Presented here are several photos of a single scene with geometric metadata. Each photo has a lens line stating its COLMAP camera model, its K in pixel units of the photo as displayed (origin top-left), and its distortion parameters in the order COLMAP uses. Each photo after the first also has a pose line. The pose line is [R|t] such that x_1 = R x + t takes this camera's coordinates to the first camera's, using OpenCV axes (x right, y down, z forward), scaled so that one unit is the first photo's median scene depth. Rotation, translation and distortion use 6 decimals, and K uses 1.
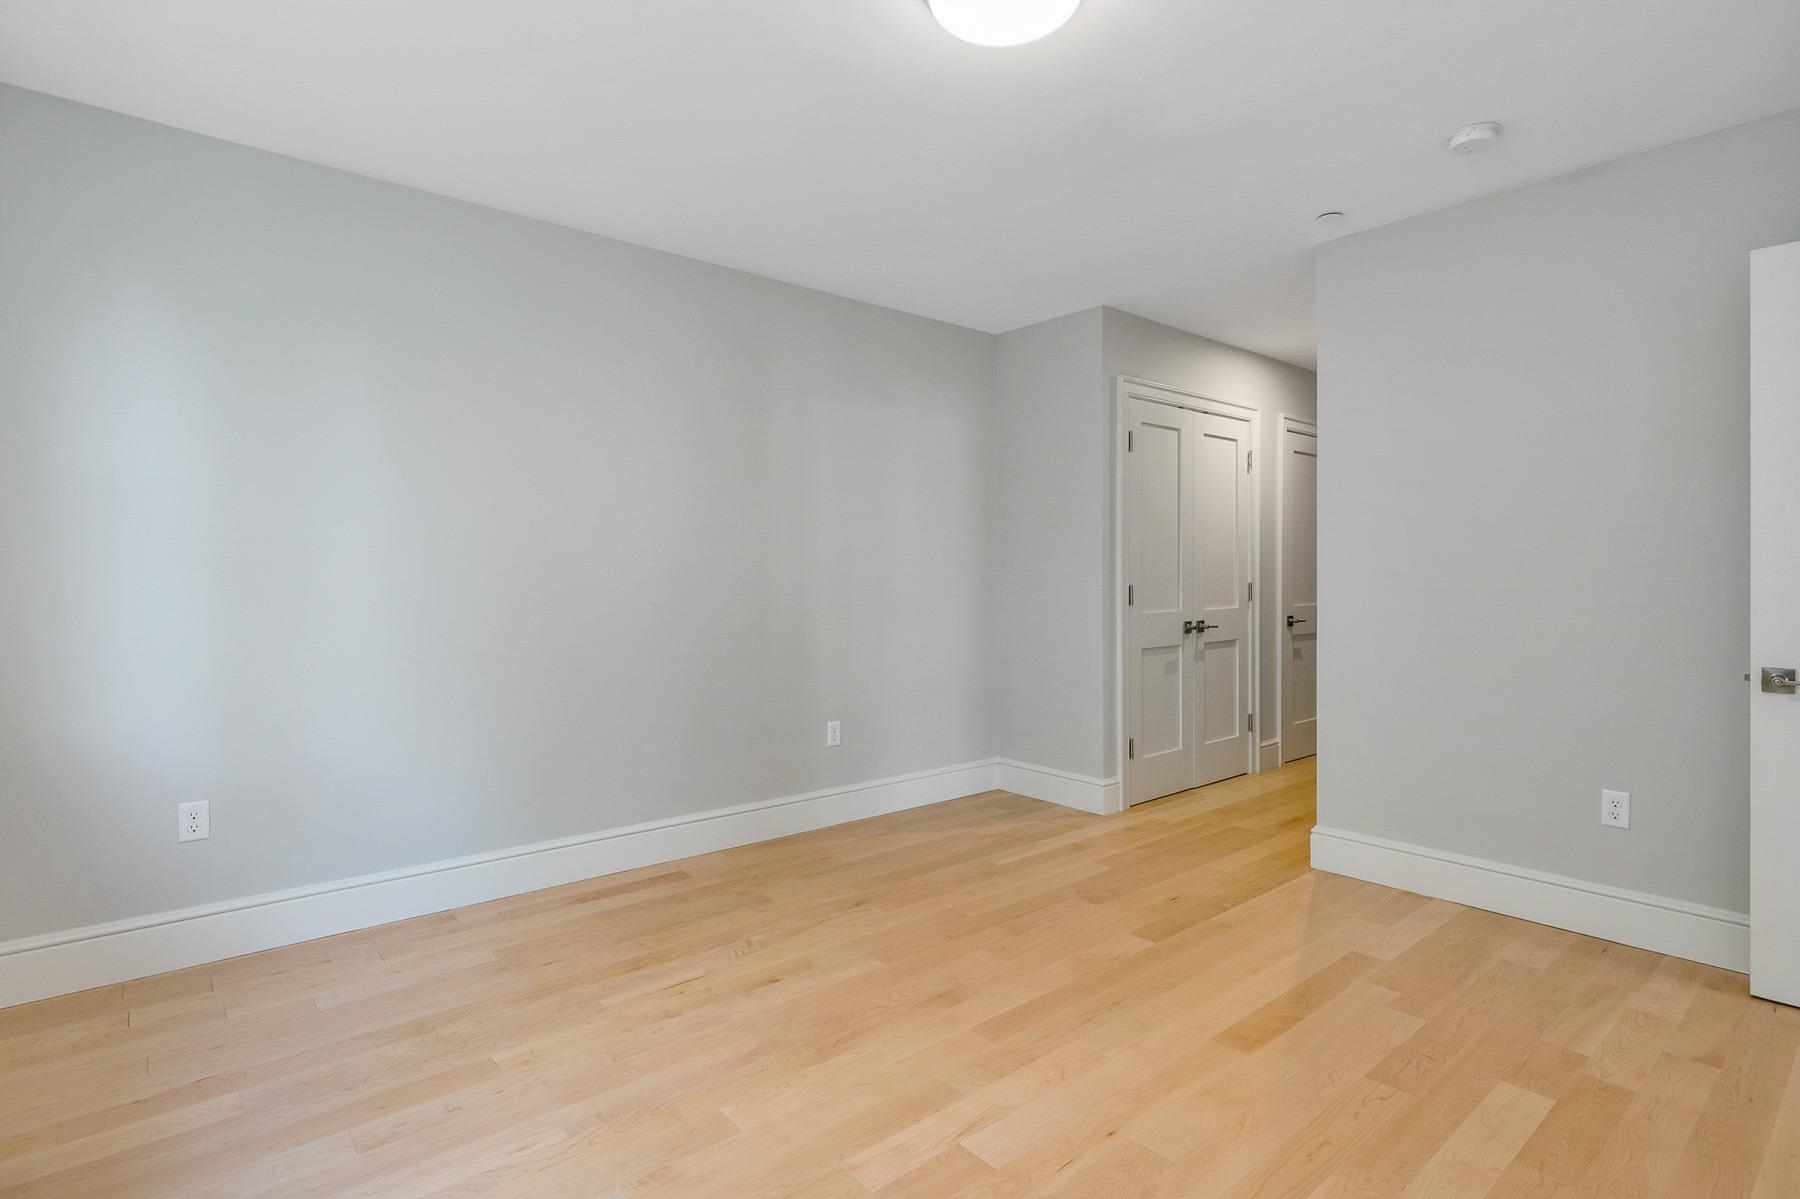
lens RADIAL K [[874.2, 0, 906.5], [0, 874.2, 569.2], [0, 0, 1]] dist [0.000140, 0.000452]
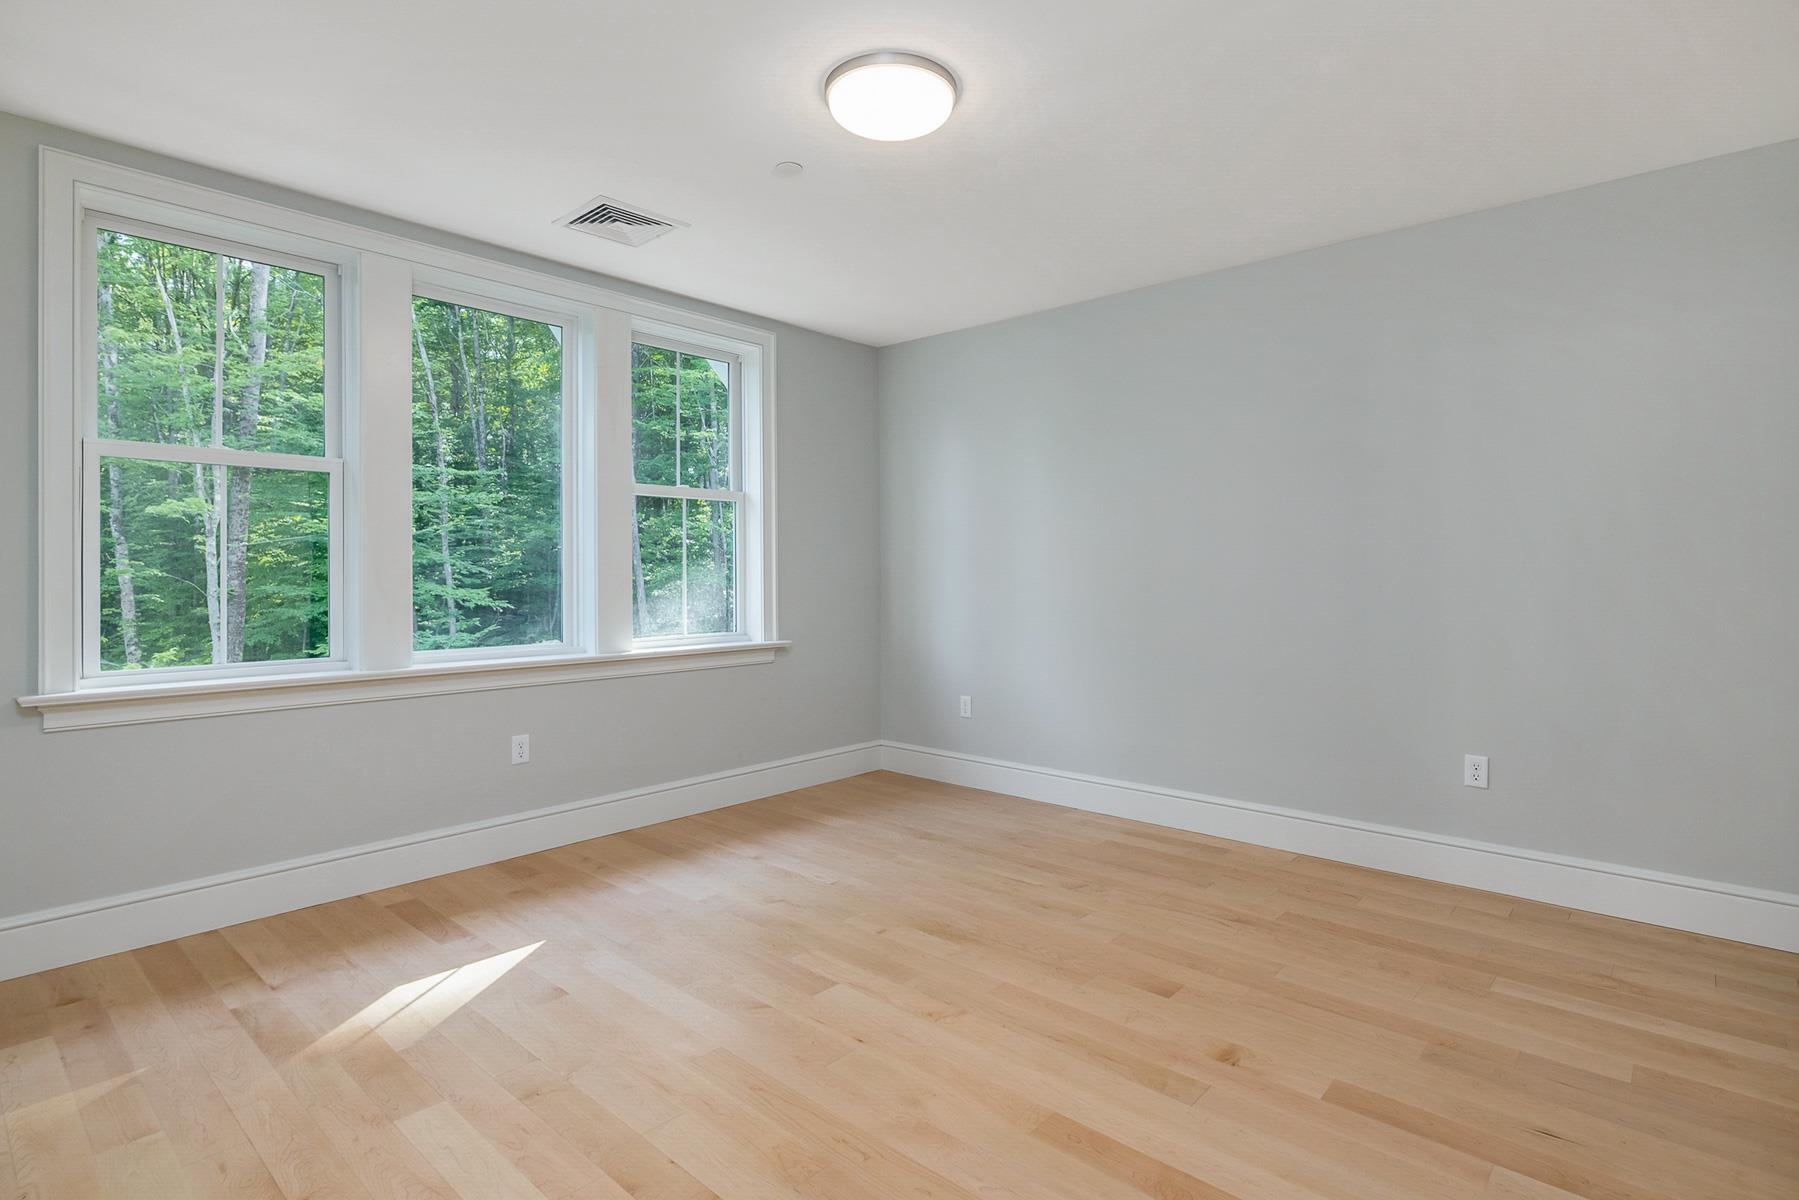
lens RADIAL K [[873.7, 0, 906.0], [0, 873.7, 569.7], [0, 0, 1]] dist [0.000140, 0.000452]
pose [[0.156534, -0.002818, -0.987669, 0.894785], [0.013776, 0.999905, -0.000669, 0.001559], [0.987577, -0.013502, 0.156558, 0.553446]]
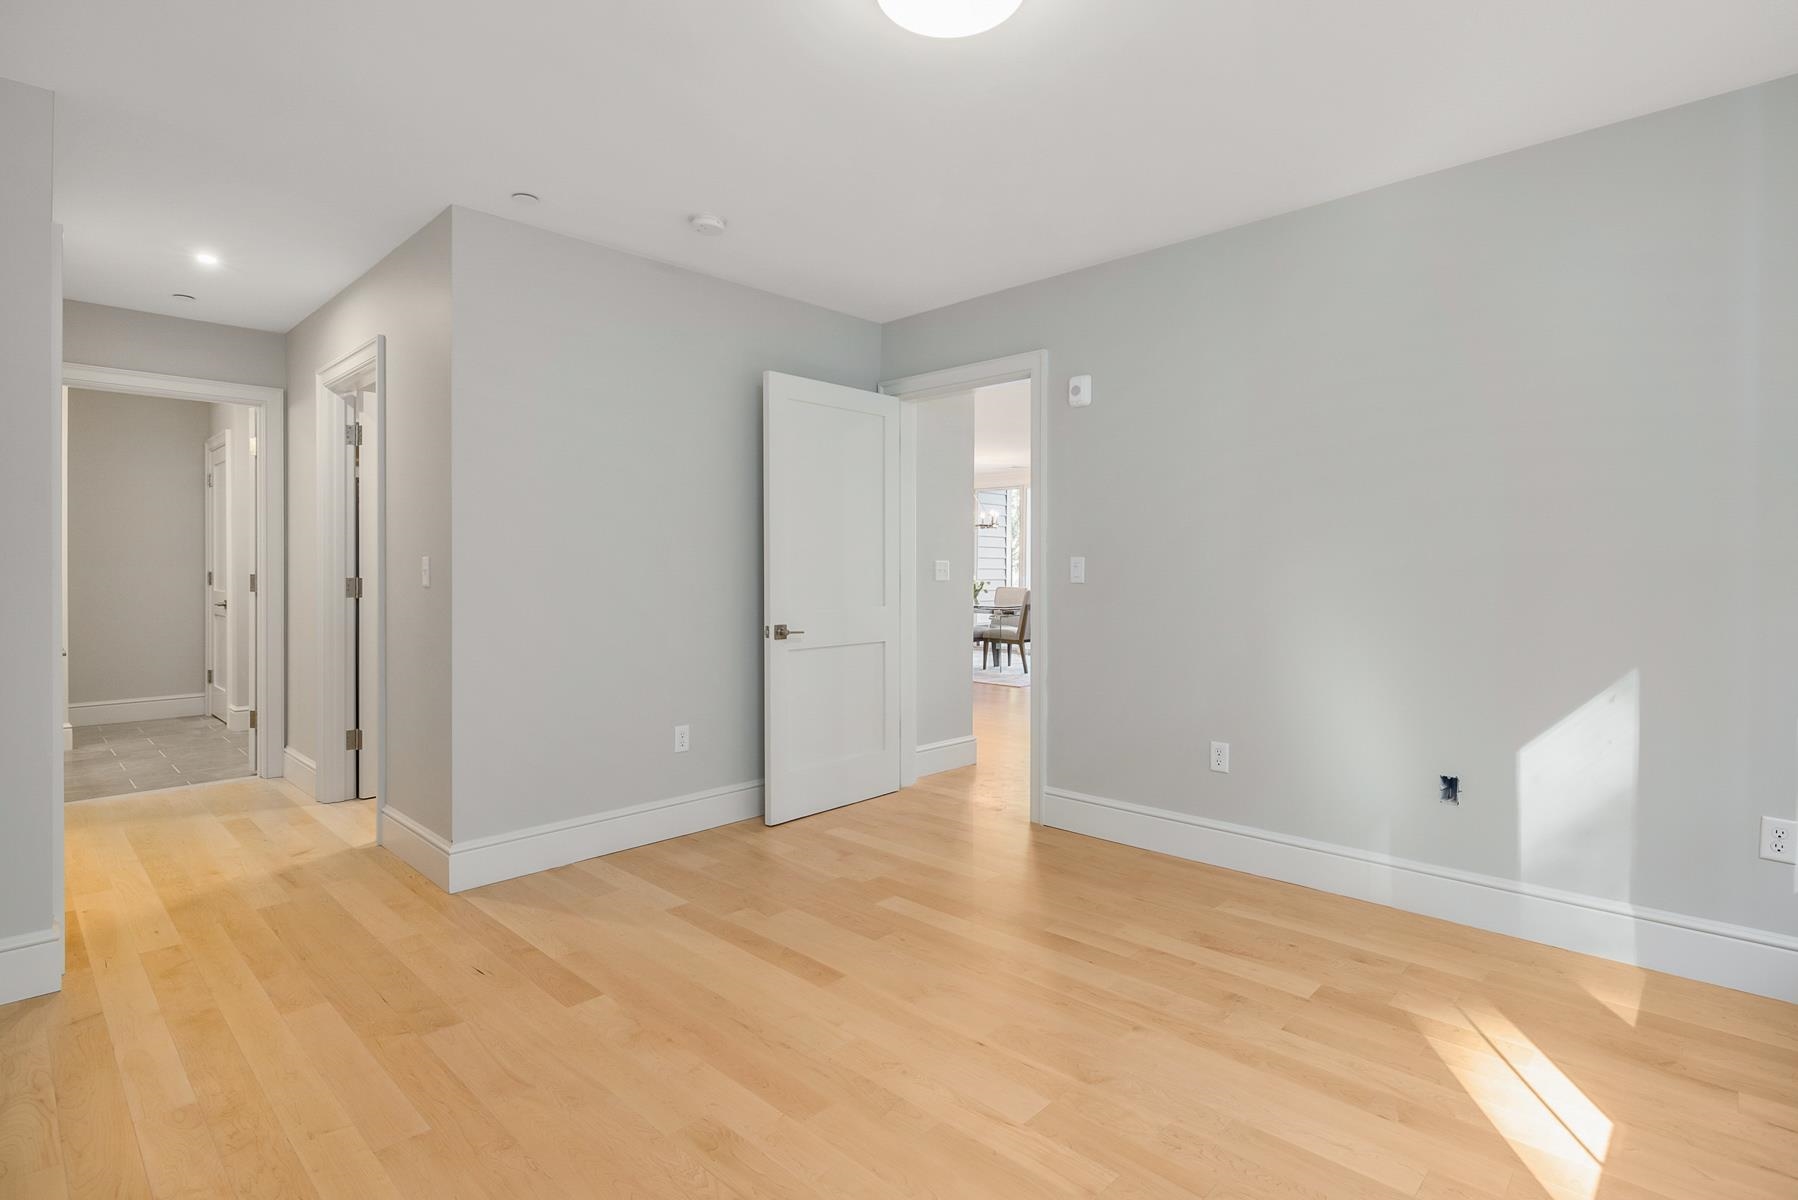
lens RADIAL K [[873.2, 0, 905.5], [0, 873.2, 569.7], [0, 0, 1]] dist [0.000140, 0.000452]
pose [[-0.075707, -0.002120, 0.997128, -0.585649], [-0.007356, 0.999972, 0.001568, 0.002504], [-0.997103, -0.007216, -0.075721, 0.750233]]
